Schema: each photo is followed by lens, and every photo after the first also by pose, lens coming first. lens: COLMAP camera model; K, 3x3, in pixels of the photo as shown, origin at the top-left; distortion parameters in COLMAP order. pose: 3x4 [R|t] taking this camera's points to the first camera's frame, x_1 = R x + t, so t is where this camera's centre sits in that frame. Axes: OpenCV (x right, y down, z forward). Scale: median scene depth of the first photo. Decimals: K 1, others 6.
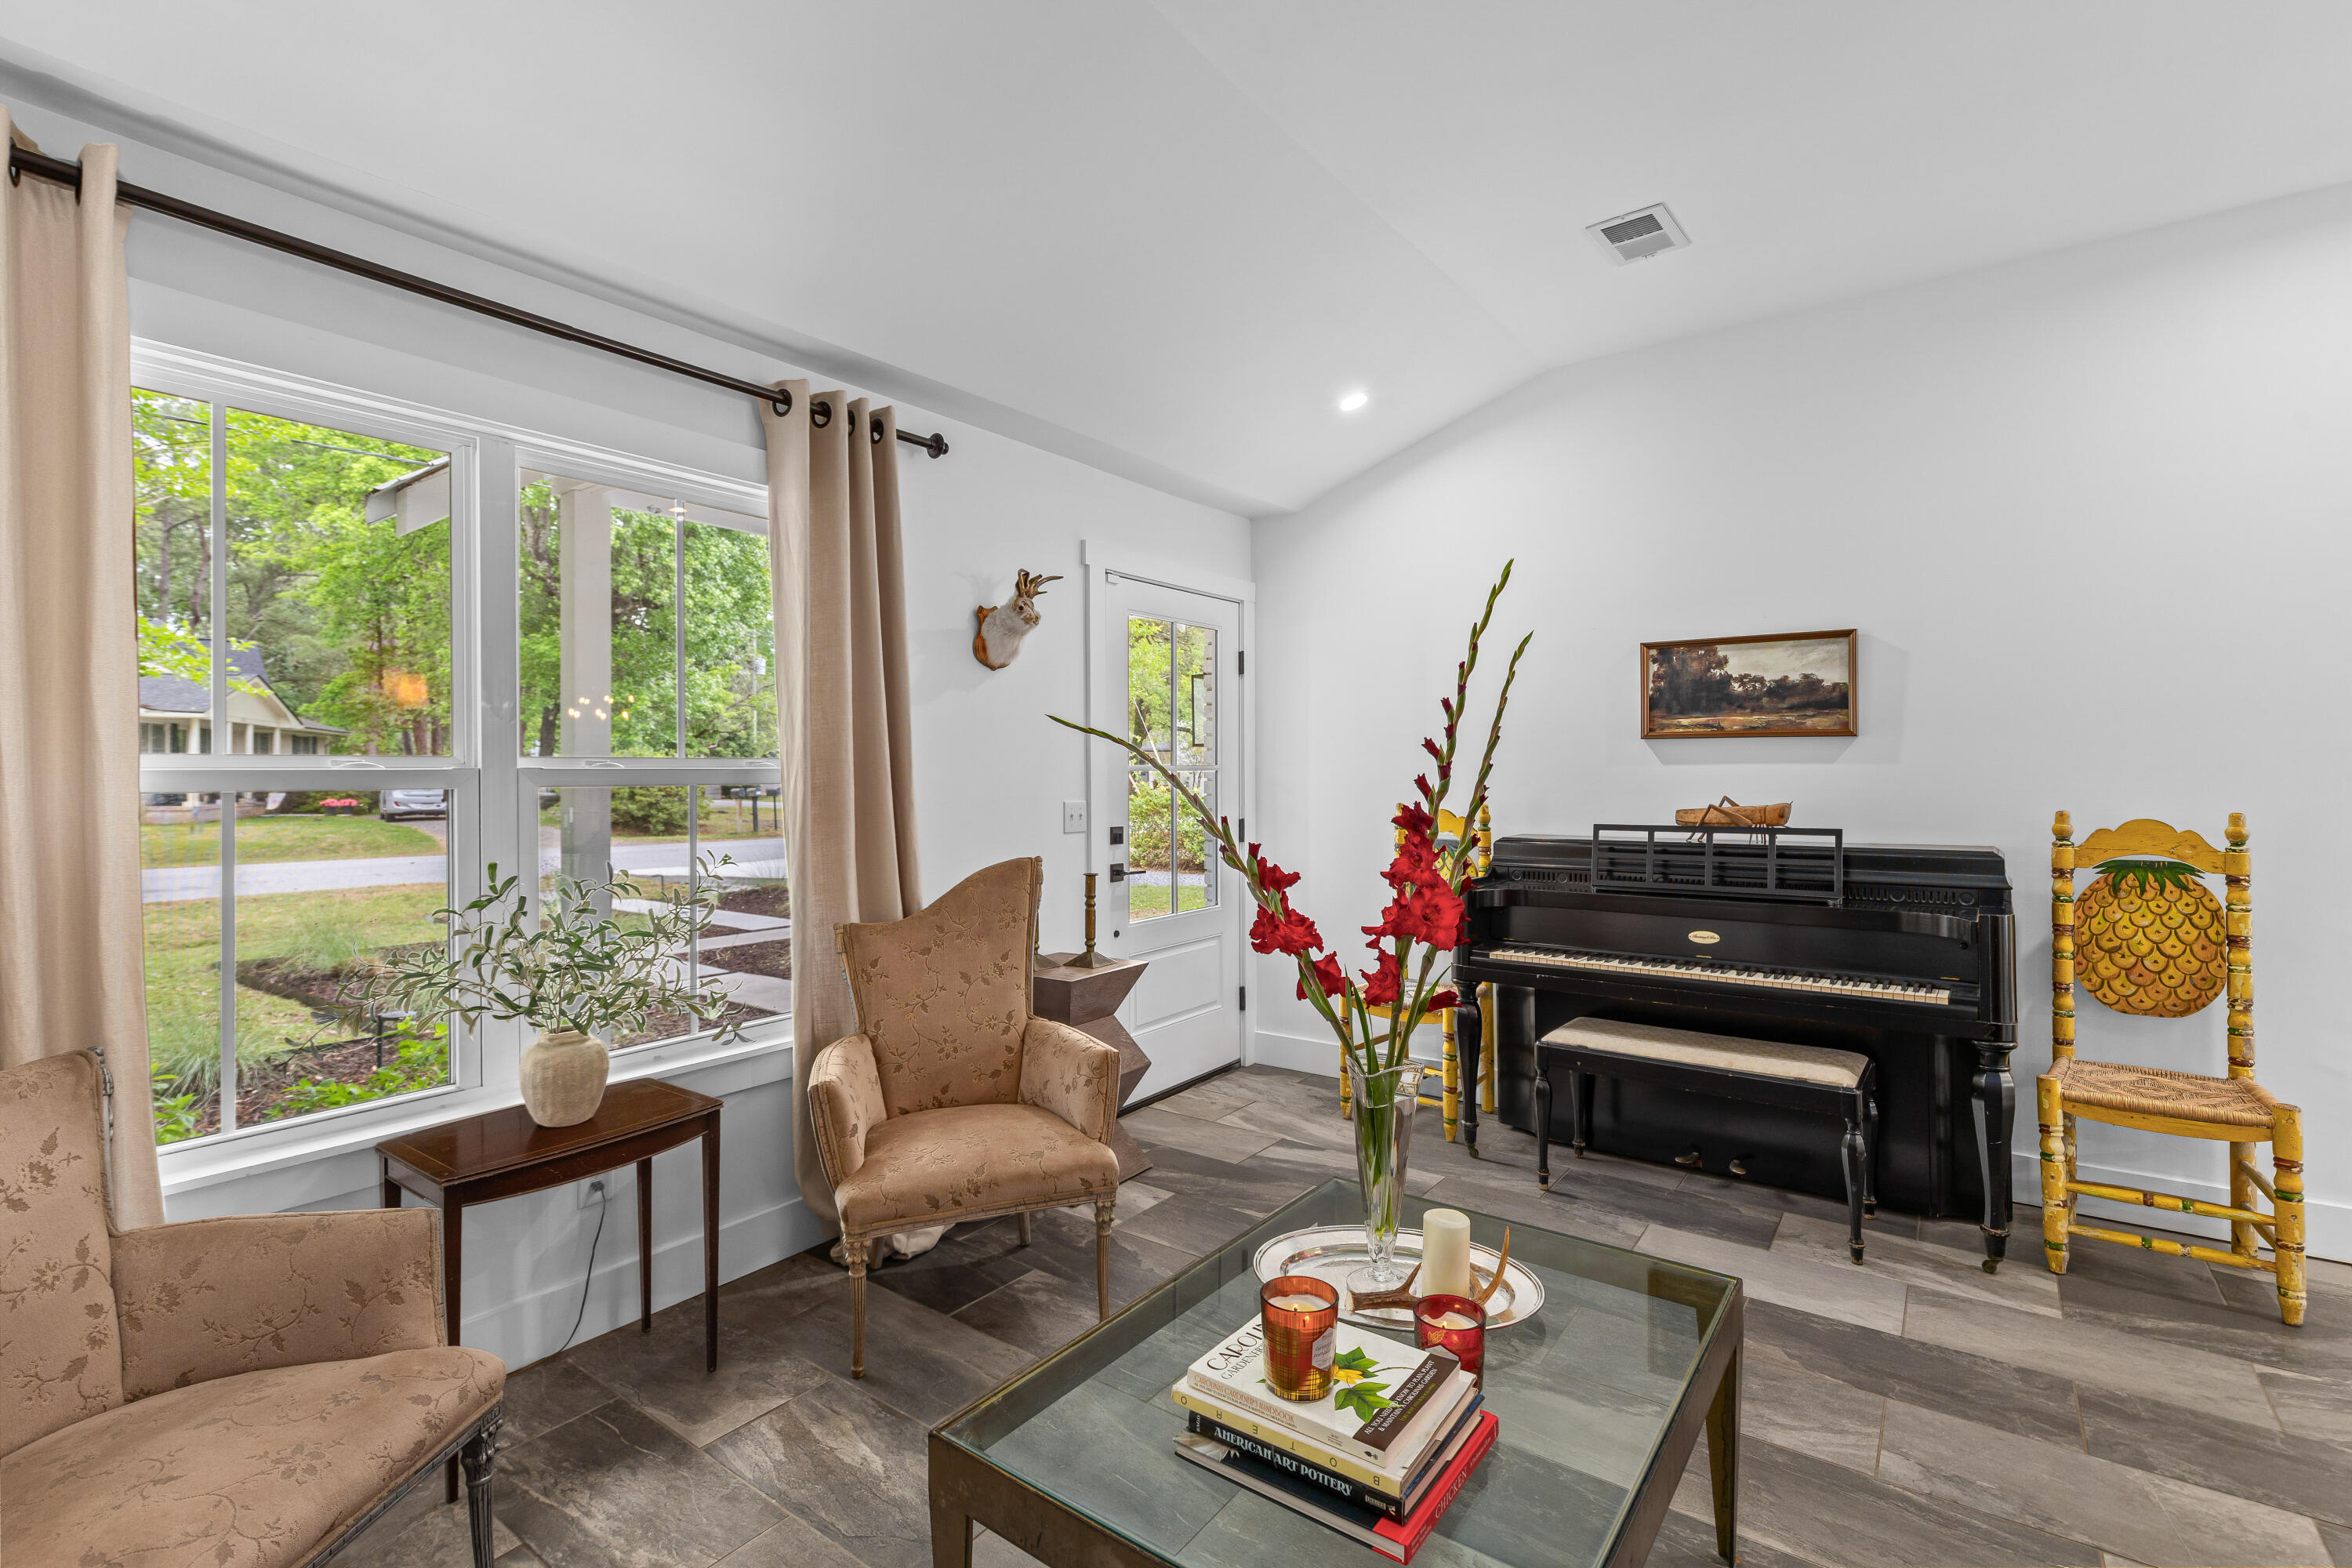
lens RADIAL K [[1057.2, 0, 1187.9], [0, 1057.2, 802.9], [0, 0, 1]] dist [0.000750, -0.000218]
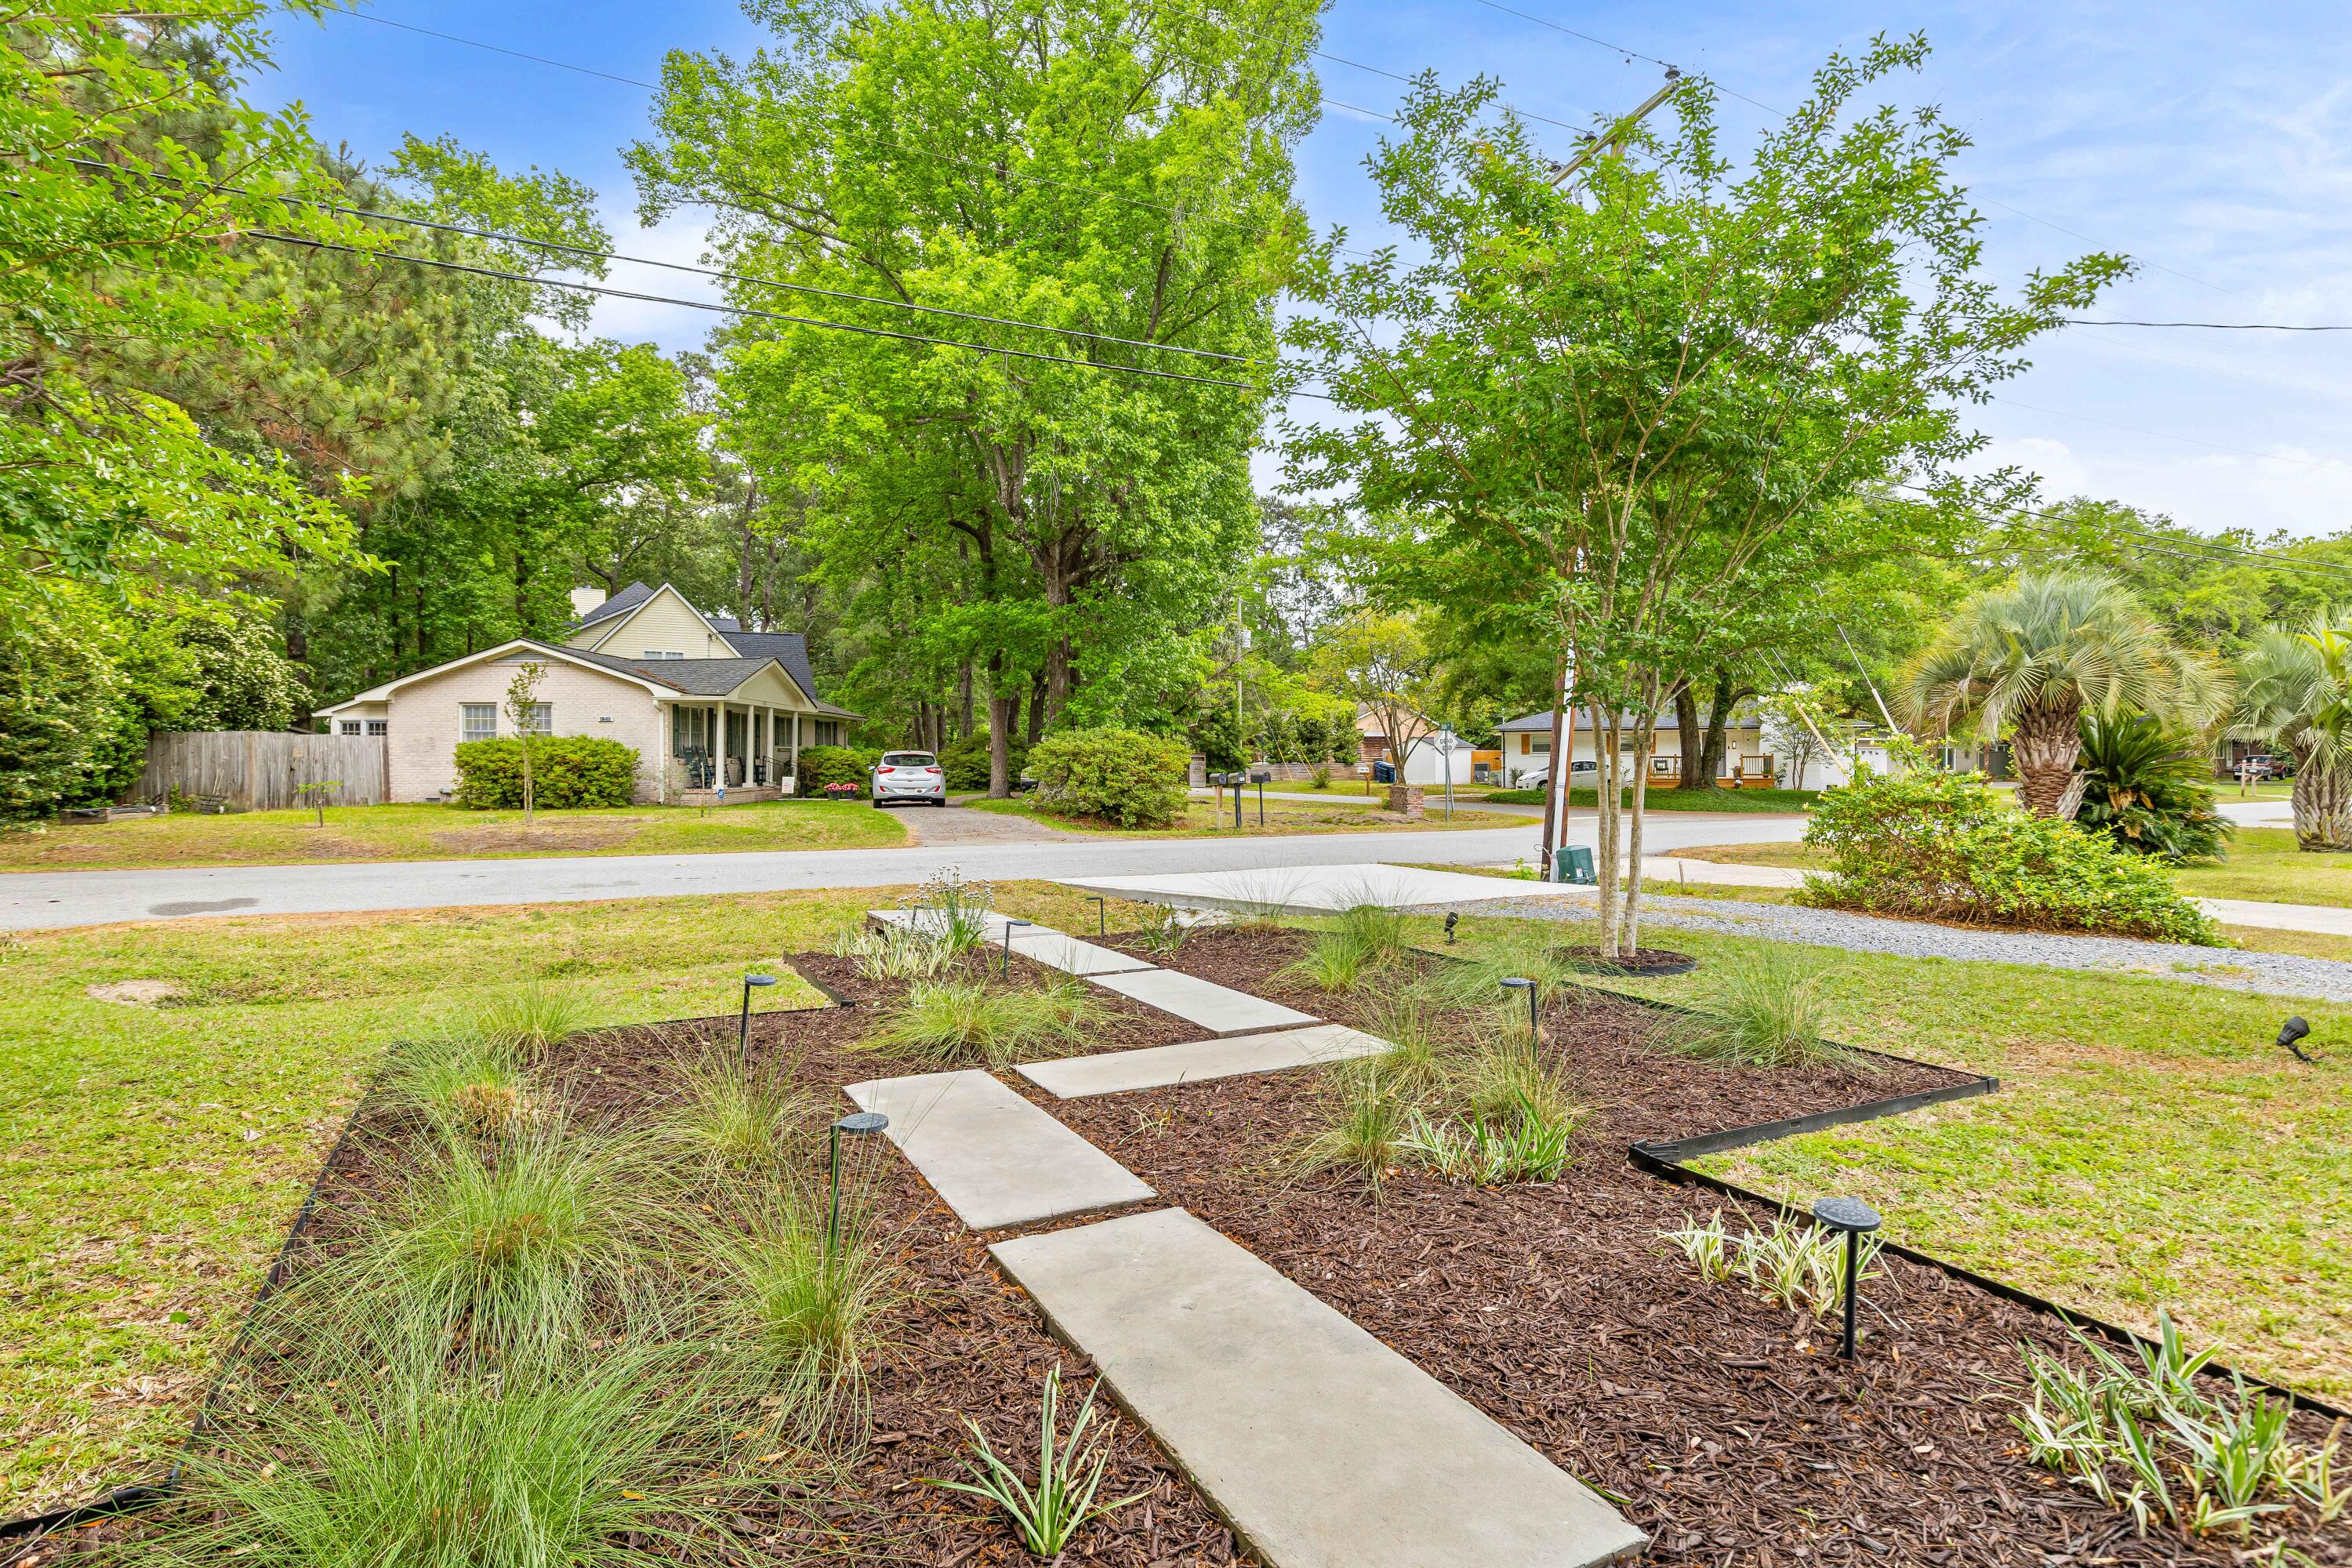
lens RADIAL K [[1201.8, 0, 1176.3], [0, 1201.8, 778.2], [0, 0, 1]] dist [0.000136, -0.000010]
pose [[0.904176, 0.005198, -0.427128, -0.062601], [-0.011224, 0.999870, -0.011592, 0.001091], [0.427012, 0.015275, 0.904117, 0.156903]]
